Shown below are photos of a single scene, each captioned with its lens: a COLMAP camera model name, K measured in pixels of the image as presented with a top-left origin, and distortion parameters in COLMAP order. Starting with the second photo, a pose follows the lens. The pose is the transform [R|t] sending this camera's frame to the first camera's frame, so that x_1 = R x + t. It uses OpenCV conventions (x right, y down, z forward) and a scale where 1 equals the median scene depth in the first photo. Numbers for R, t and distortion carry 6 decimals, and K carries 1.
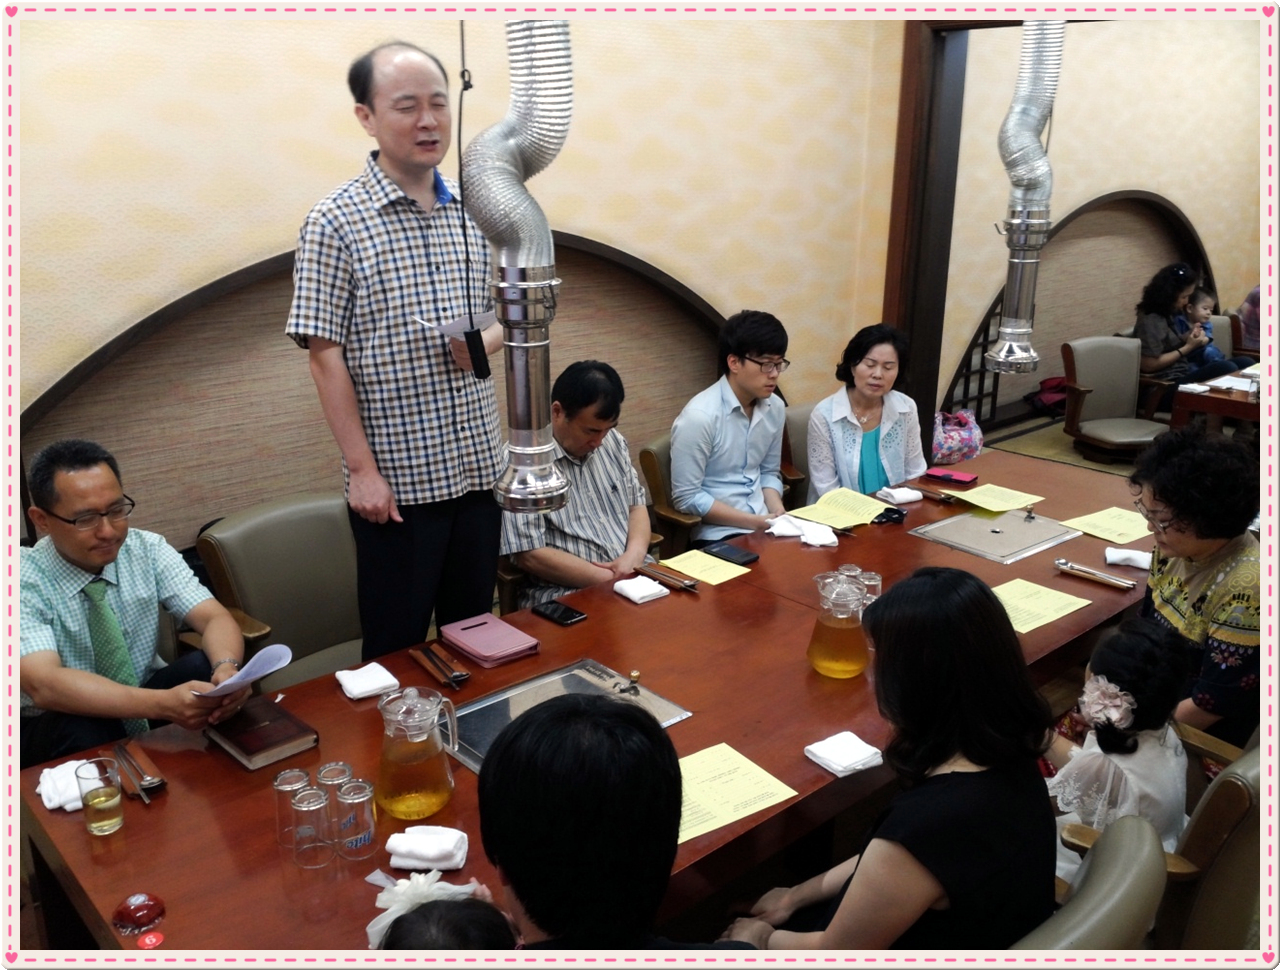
lens RADIAL K [[1062.0, 0, 623.0], [0, 1062.0, 495.3], [0, 0, 1]] dist [0.063279, -0.087154]
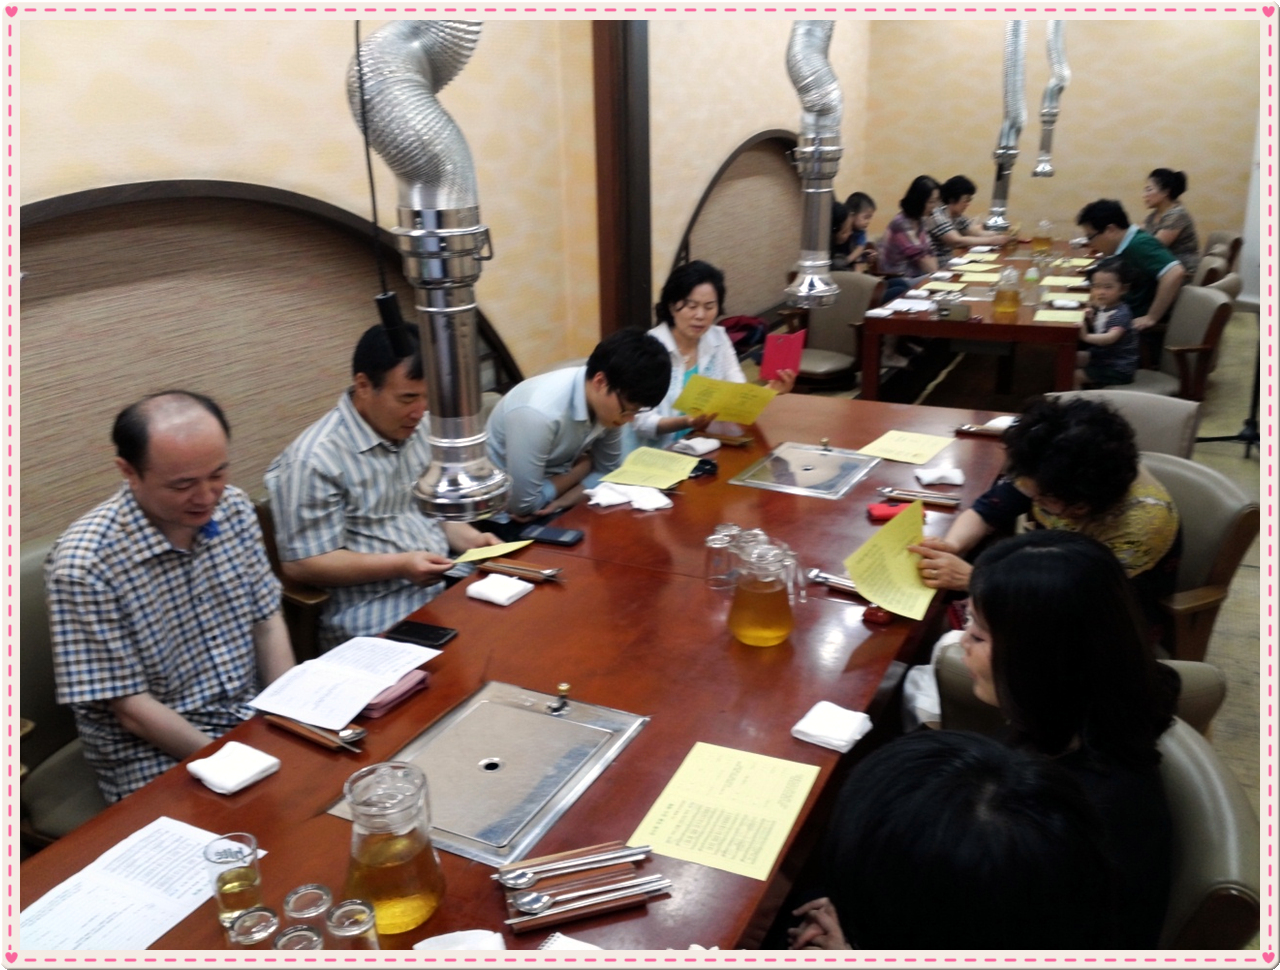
lens RADIAL K [[1079.8, 0, 641.3], [0, 1079.8, 502.1], [0, 0, 1]] dist [0.115209, -0.257927]
pose [[0.927467, -0.146914, 0.343834, -0.163447], [0.134893, 0.989116, 0.058767, -0.017907], [-0.348725, -0.008124, 0.937190, 0.122760]]
